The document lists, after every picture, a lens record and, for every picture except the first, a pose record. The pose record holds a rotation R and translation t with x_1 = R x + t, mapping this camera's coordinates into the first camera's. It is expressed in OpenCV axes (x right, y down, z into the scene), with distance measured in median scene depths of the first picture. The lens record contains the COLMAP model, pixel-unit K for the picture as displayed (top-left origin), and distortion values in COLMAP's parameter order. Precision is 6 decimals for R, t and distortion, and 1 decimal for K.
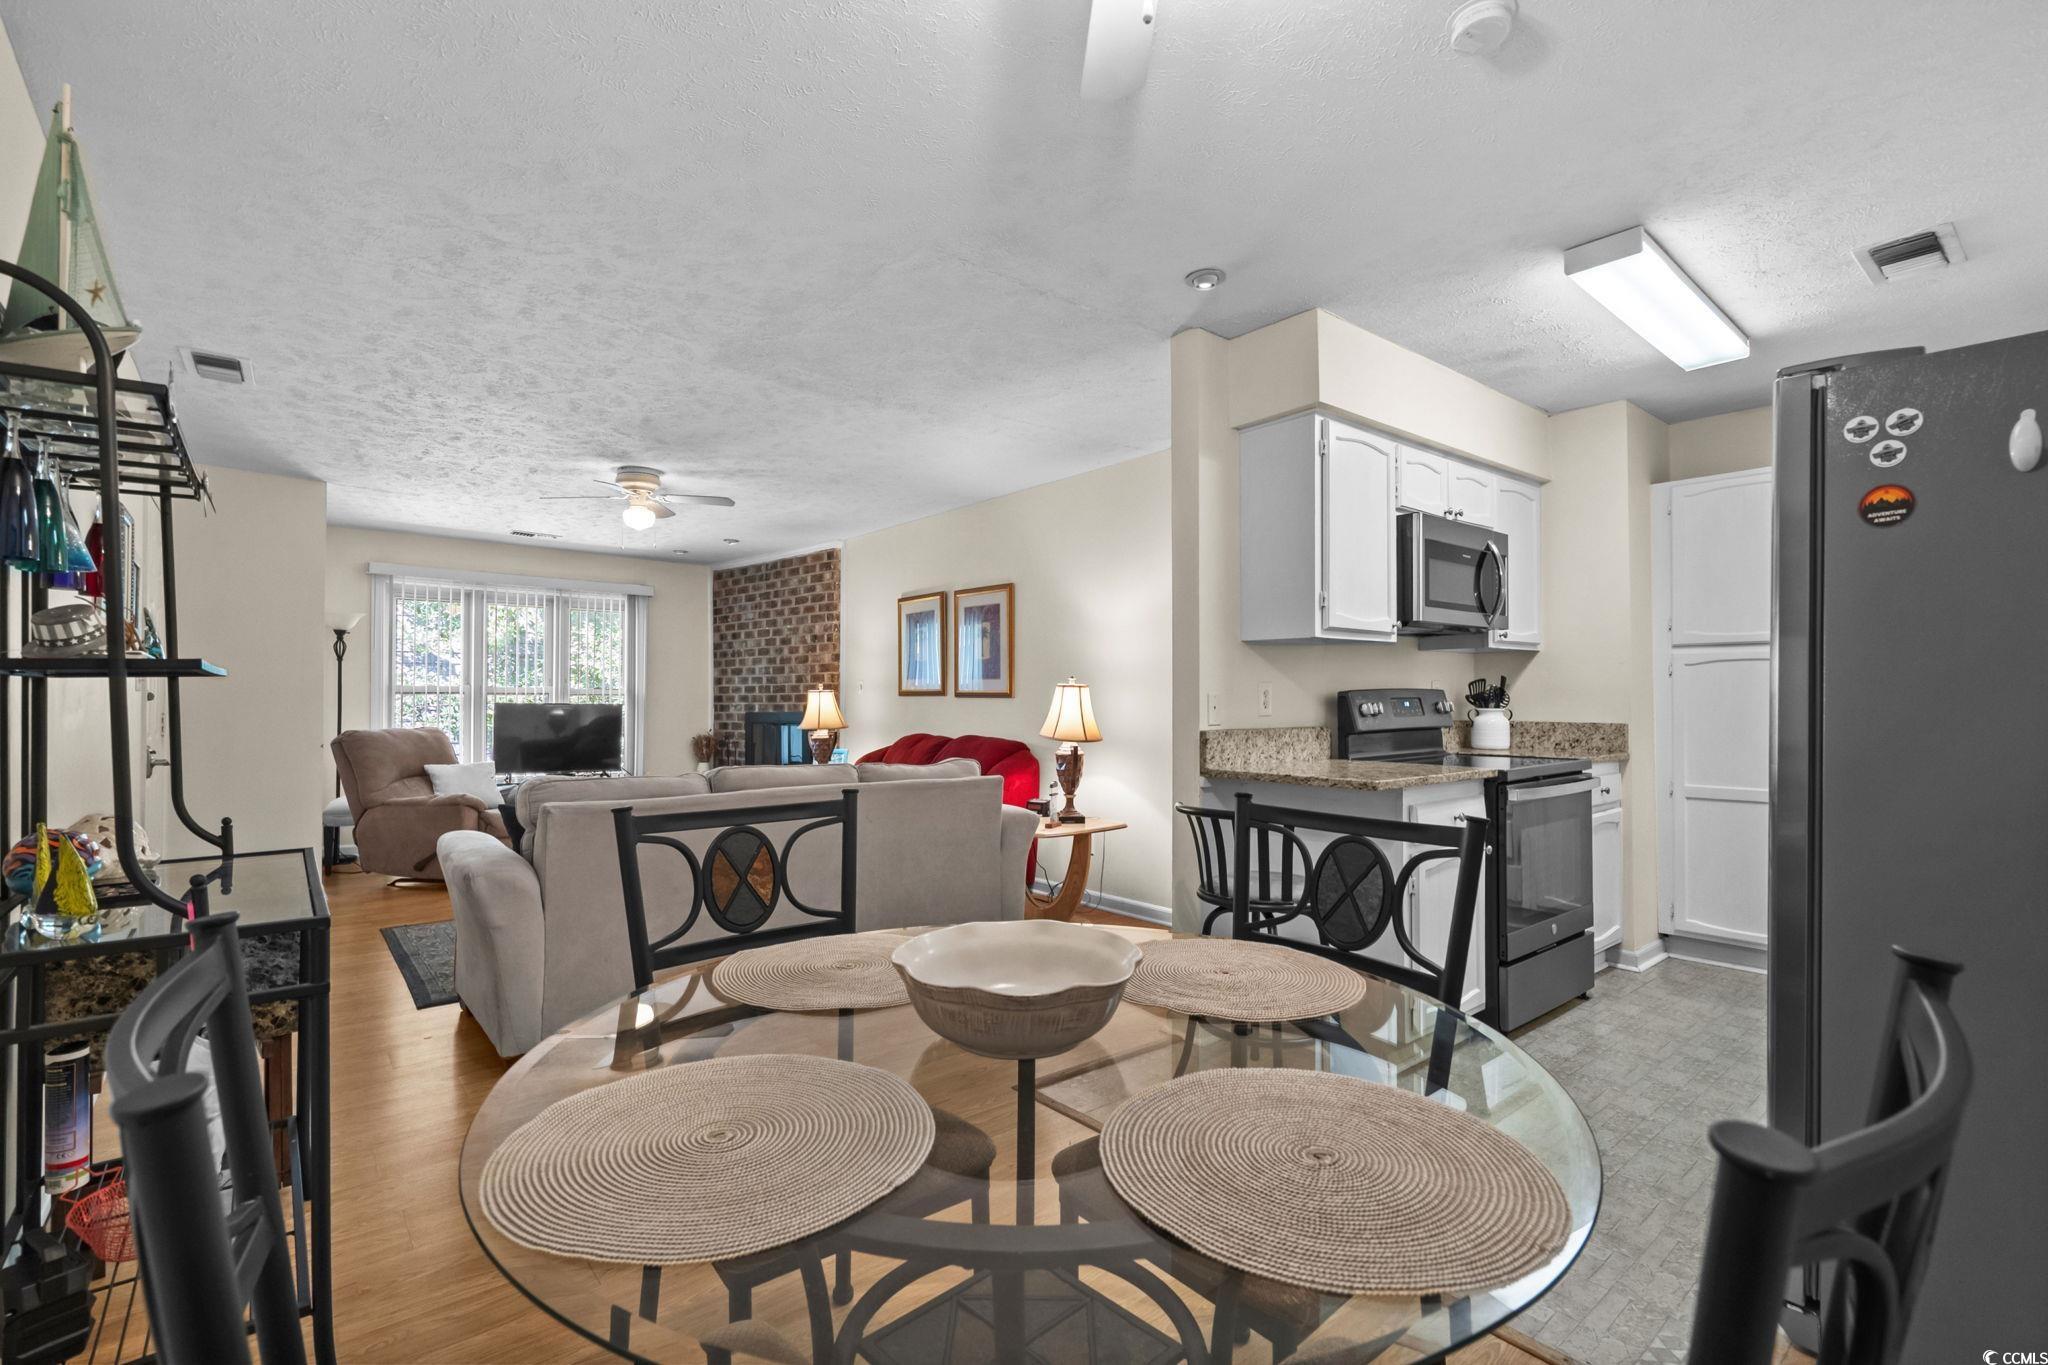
lens RADIAL K [[947.9, 0, 1007.4], [0, 947.9, 684.1], [0, 0, 1]] dist [-0.002941, 0.002641]
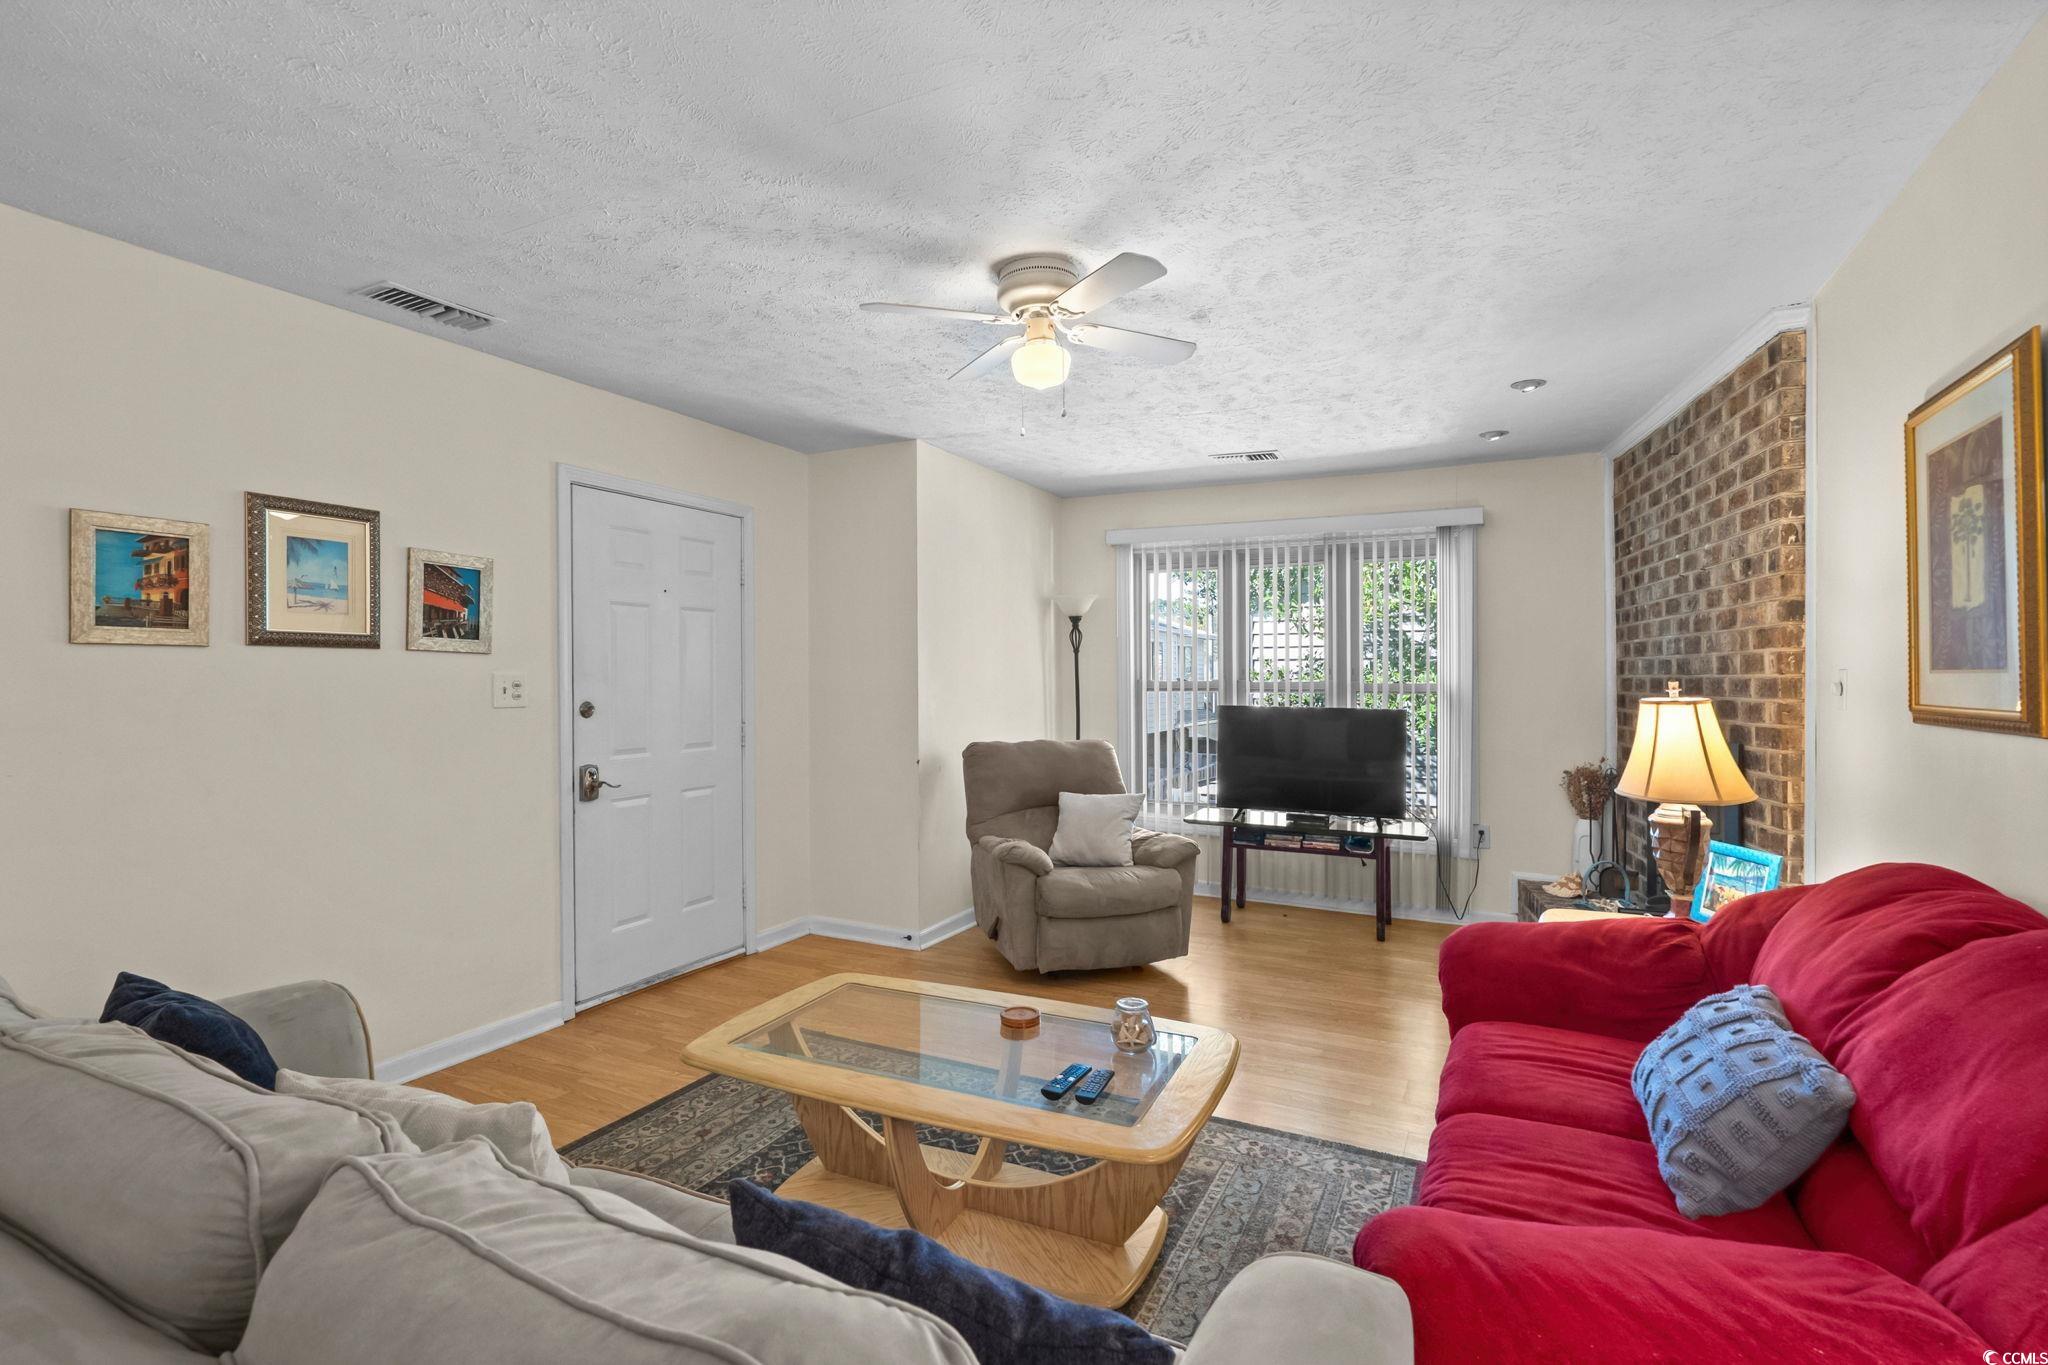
lens RADIAL K [[947.5, 0, 1025.6], [0, 947.5, 675.8], [0, 0, 1]] dist [0.003782, -0.000625]
pose [[0.406384, -0.000460, -0.913702, 0.068815], [0.017894, 0.999812, 0.007455, -0.013964], [0.913527, -0.019379, 0.406316, 0.789891]]
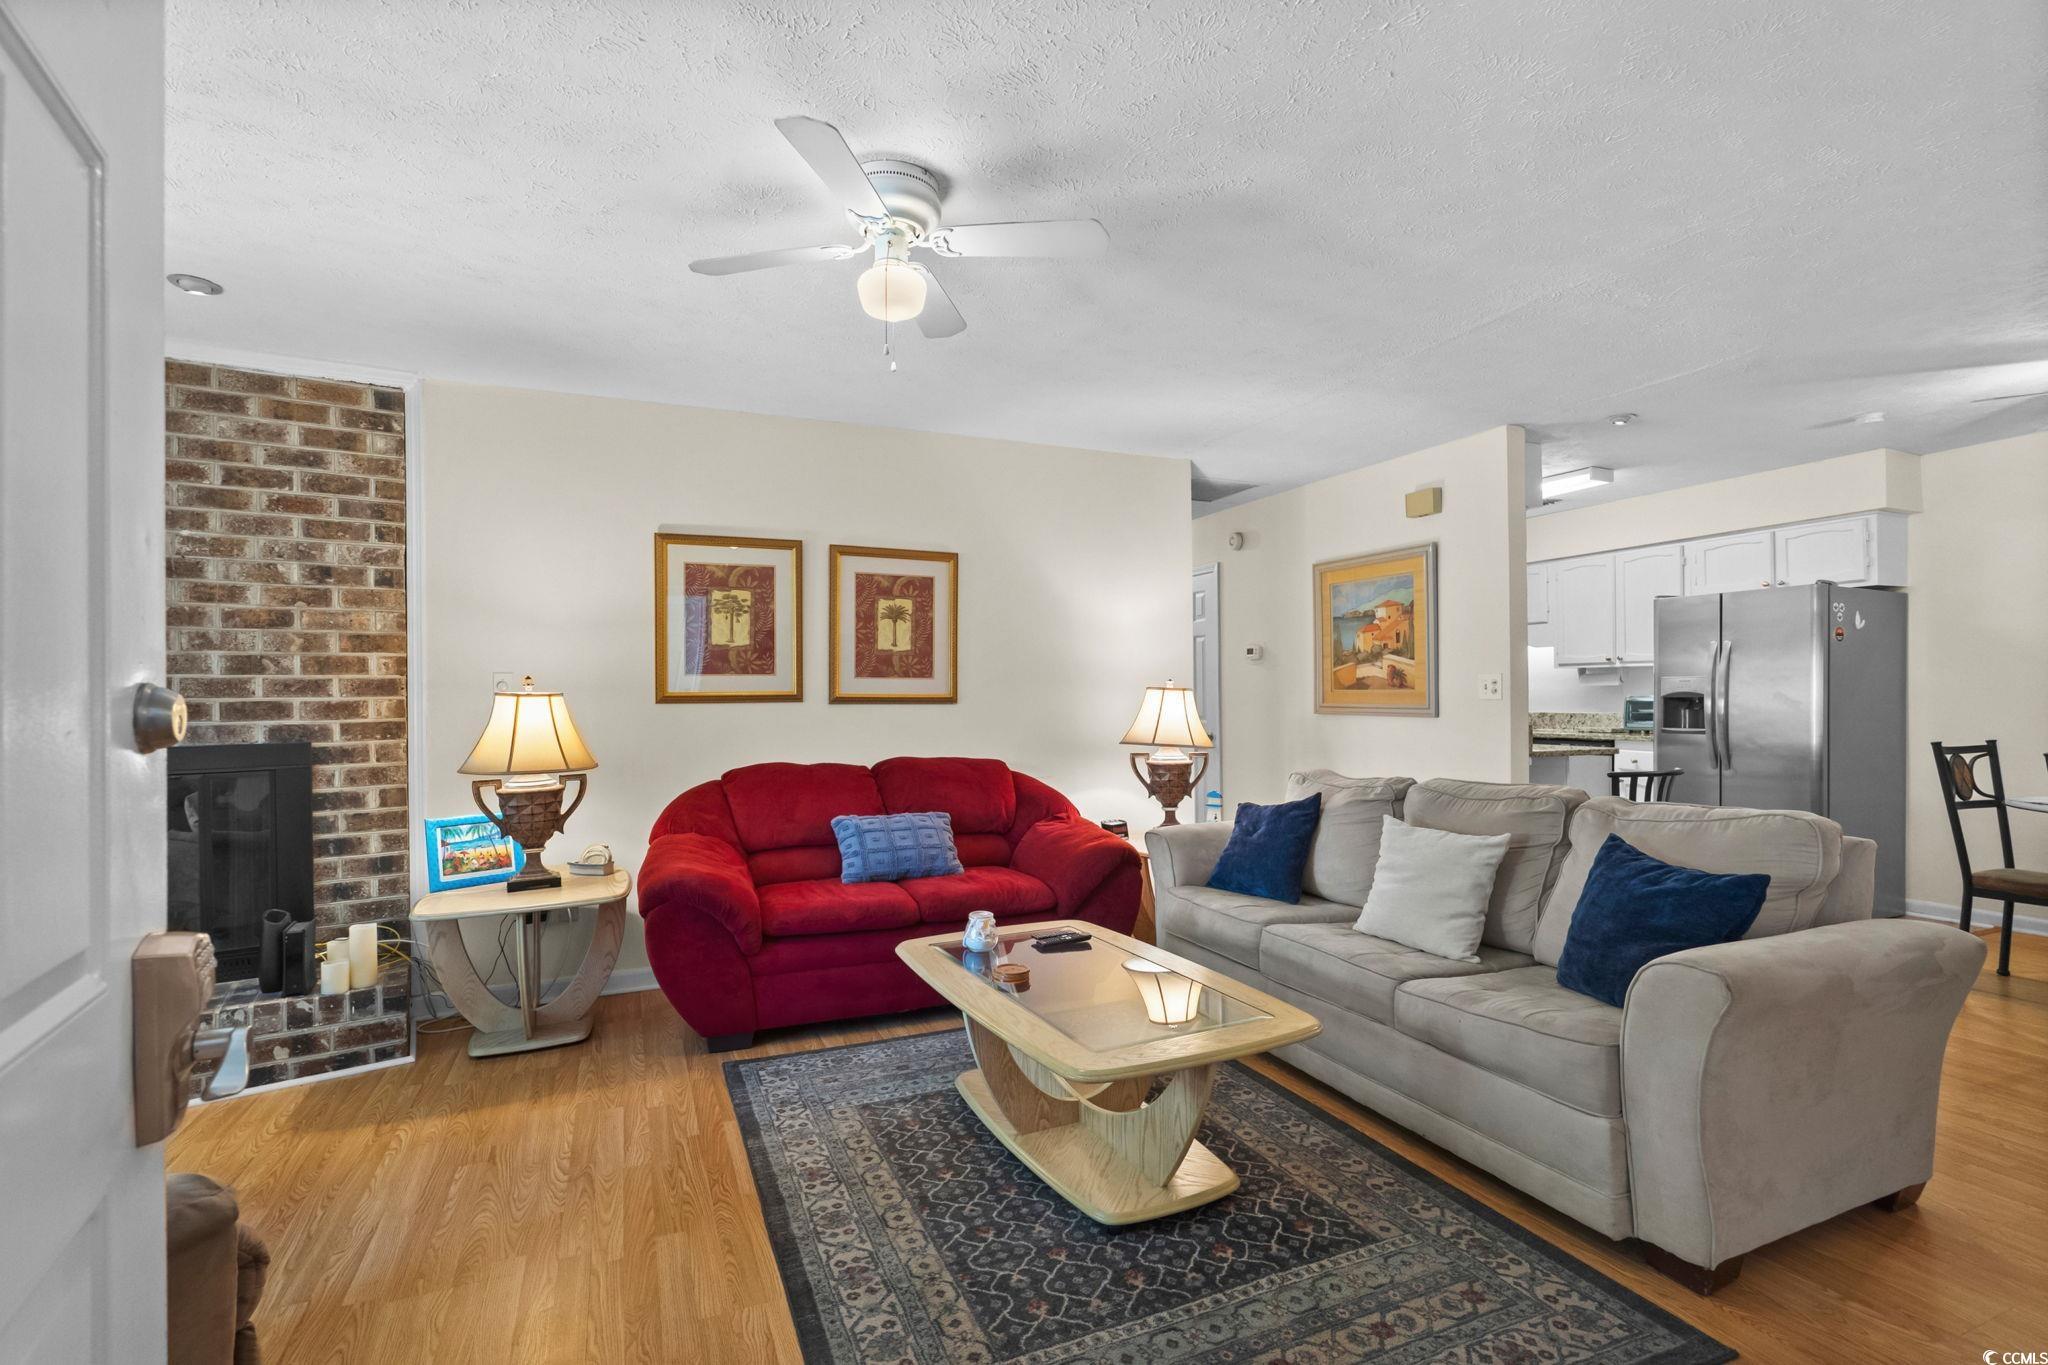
lens RADIAL K [[947.9, 0, 1042.4], [0, 947.9, 686.2], [0, 0, 1]] dist [-0.002941, 0.002641]
pose [[0.258813, 0.005861, 0.965910, -0.787465], [-0.012098, 0.999923, -0.002826, 0.001427], [-0.965852, -0.010954, 0.258864, 0.818385]]
